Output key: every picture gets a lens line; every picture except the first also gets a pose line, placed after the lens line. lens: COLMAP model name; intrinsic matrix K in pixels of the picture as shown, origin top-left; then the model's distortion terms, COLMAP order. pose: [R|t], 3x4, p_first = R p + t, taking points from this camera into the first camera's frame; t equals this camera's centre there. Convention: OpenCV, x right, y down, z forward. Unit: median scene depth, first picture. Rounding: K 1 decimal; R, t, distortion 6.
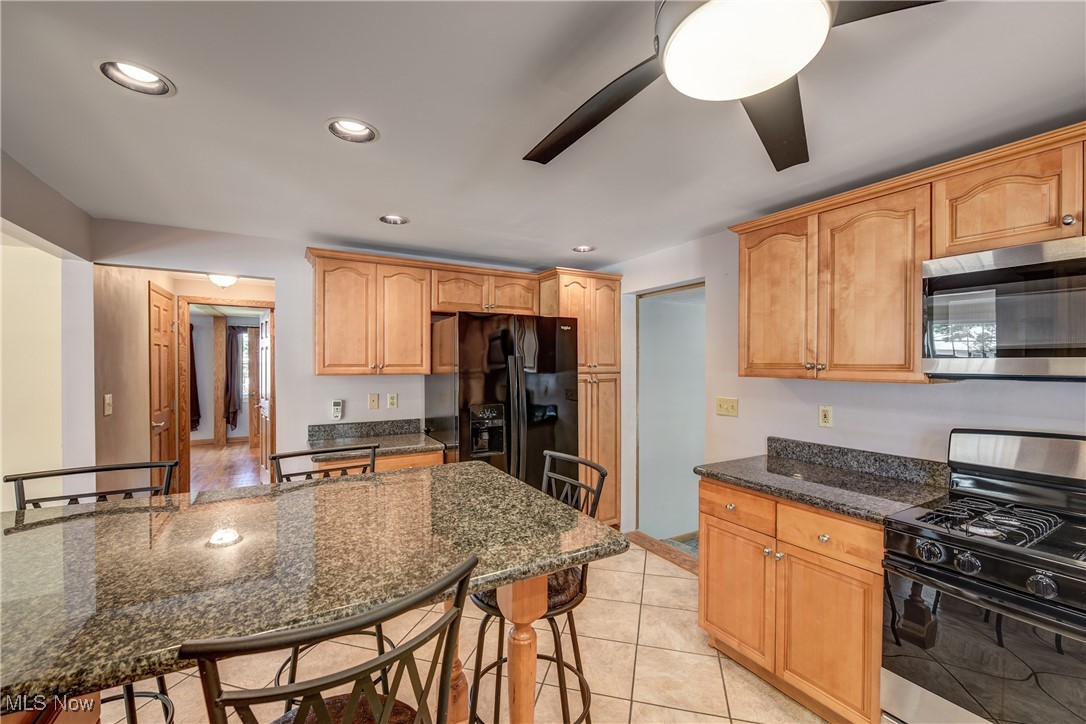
lens RADIAL K [[448.1, 0, 534.2], [0, 448.1, 364.3], [0, 0, 1]] dist [-0.002250, -0.000845]
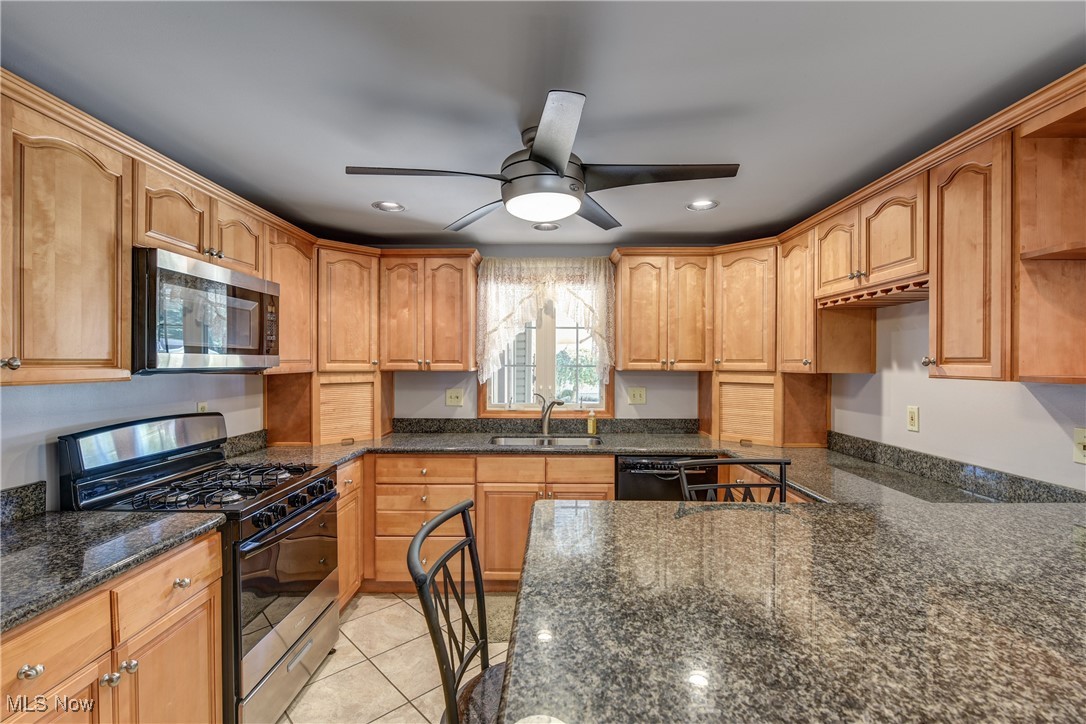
lens RADIAL K [[483.6, 0, 541.6], [0, 483.6, 366.3], [0, 0, 1]] dist [-0.003530, -0.000449]
pose [[-0.866693, -0.002630, 0.498834, -0.270221], [0.000819, 0.999977, 0.006696, 0.005986], [-0.498841, 0.006212, -0.866671, 1.258860]]
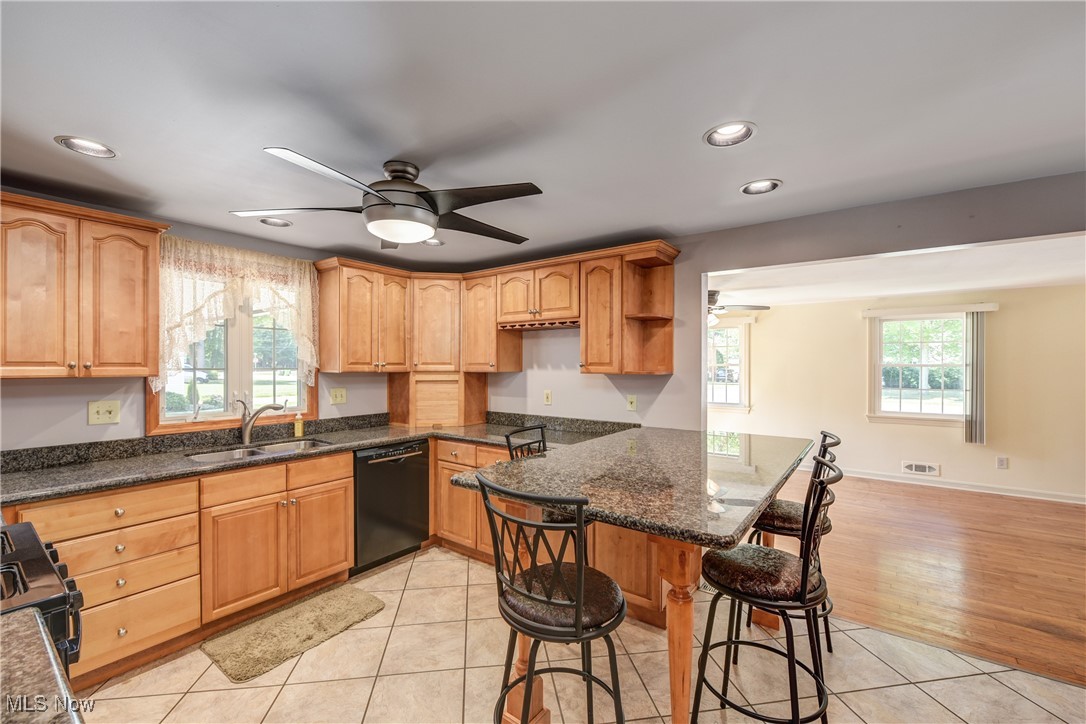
lens RADIAL K [[448.1, 0, 541.5], [0, 448.1, 365.2], [0, 0, 1]] dist [-0.002250, -0.000845]
pose [[-0.910413, 0.002443, -0.413693, 0.332498], [0.001731, 0.999996, 0.002095, 0.002368], [0.413696, 0.001191, -0.910414, 1.488033]]
